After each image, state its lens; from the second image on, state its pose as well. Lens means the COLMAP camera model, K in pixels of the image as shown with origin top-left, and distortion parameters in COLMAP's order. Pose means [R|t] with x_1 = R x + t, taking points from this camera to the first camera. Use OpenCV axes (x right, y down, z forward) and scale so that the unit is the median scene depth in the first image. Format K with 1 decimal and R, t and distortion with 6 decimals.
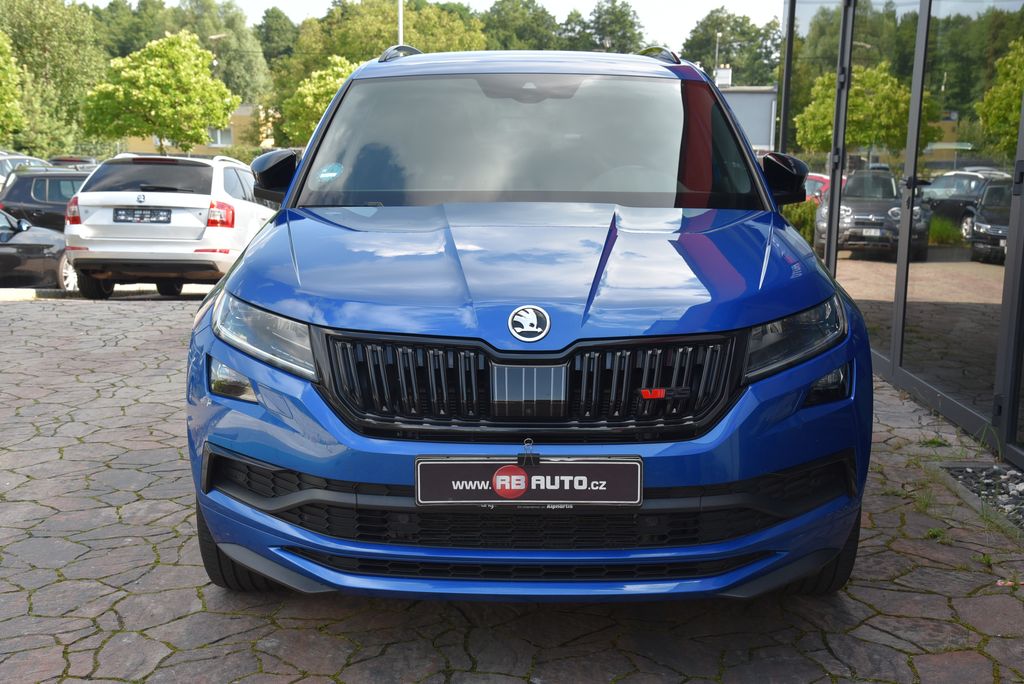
lens RADIAL K [[1306.2, 0, 512.3], [0, 1306.2, 343.5], [0, 0, 1]] dist [0.172375, 0.000000]
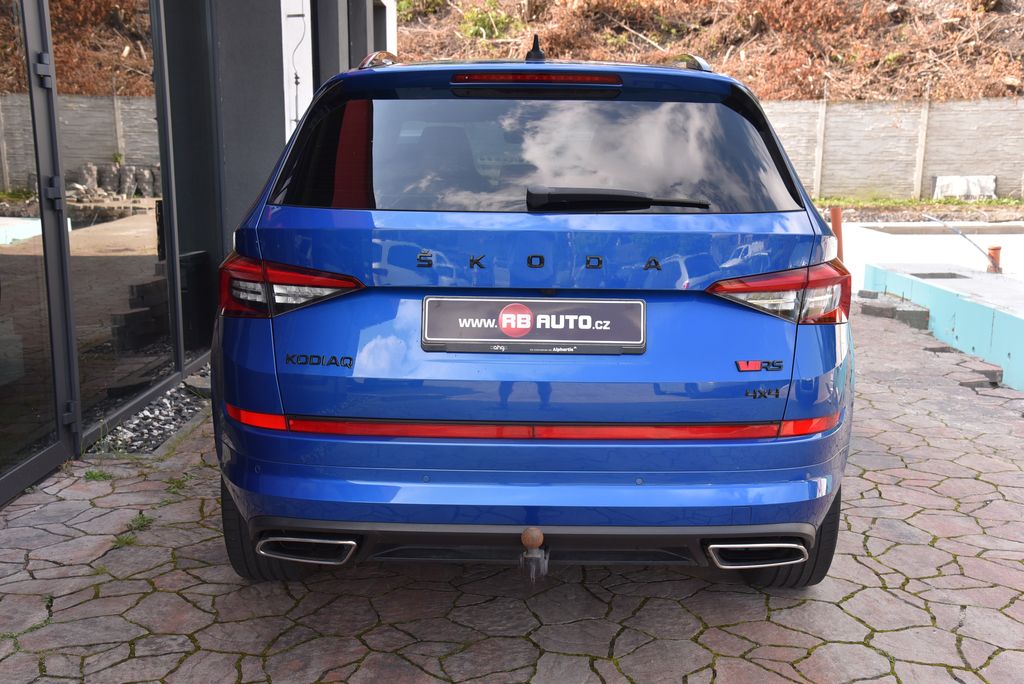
lens RADIAL K [[1160.4, 0, 513.2], [0, 1160.4, 344.1], [0, 0, 1]] dist [0.128343, 0.000000]
pose [[-0.999624, -0.022943, -0.015034, 0.064875], [-0.026660, 0.941585, 0.335719, -0.523972], [0.006453, 0.335994, -0.941842, 3.053233]]
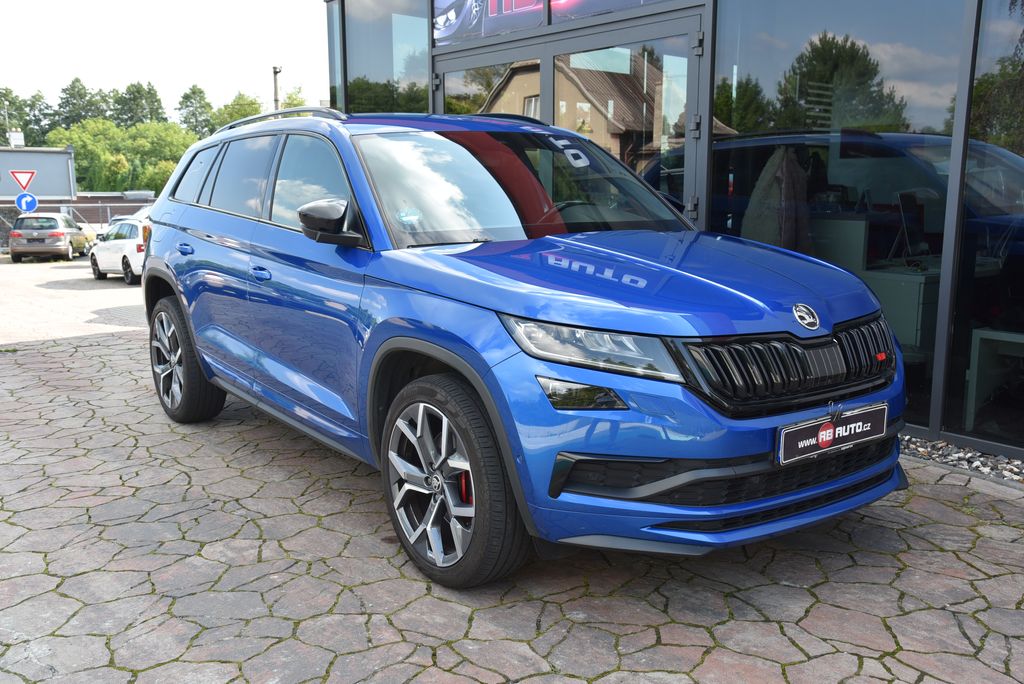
lens RADIAL K [[996.1, 0, 515.9], [0, 996.1, 343.5], [0, 0, 1]] dist [0.031822, 0.000000]
pose [[0.800344, -0.115341, 0.588342, -0.761950], [0.115030, 0.992630, 0.038119, -0.056018], [-0.588403, 0.037168, 0.807713, 0.327776]]
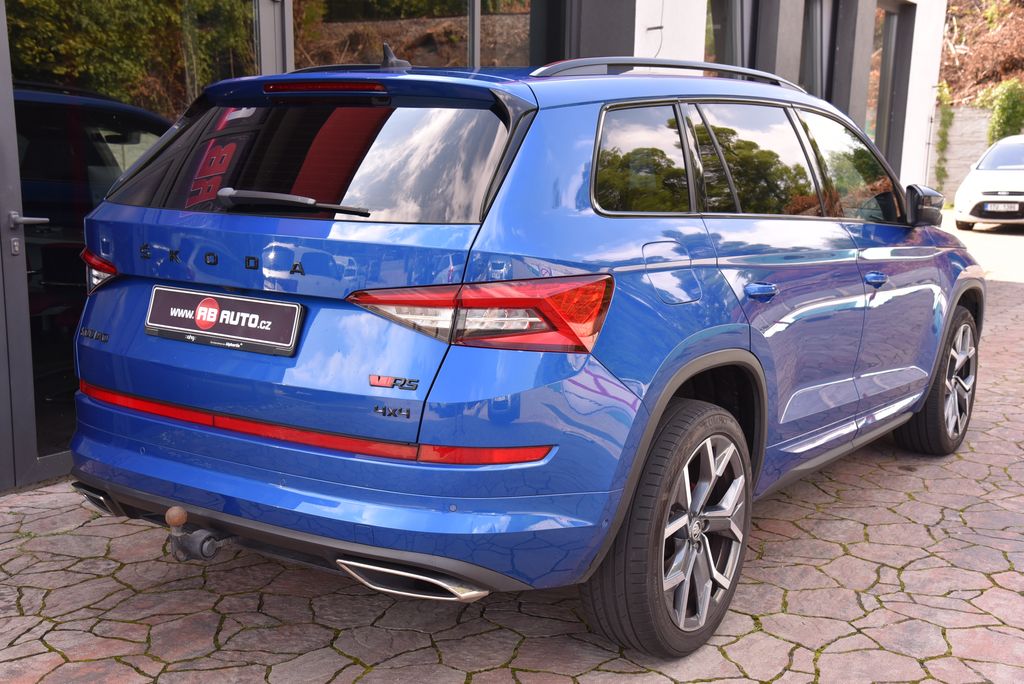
lens RADIAL K [[1160.4, 0, 509.9], [0, 1160.4, 341.7], [0, 0, 1]] dist [0.128343, 0.000000]
pose [[-0.834486, -0.116792, 0.538510, -0.622425], [0.065193, 0.949491, 0.306949, -0.499190], [-0.547160, 0.291251, -0.784722, 2.844178]]
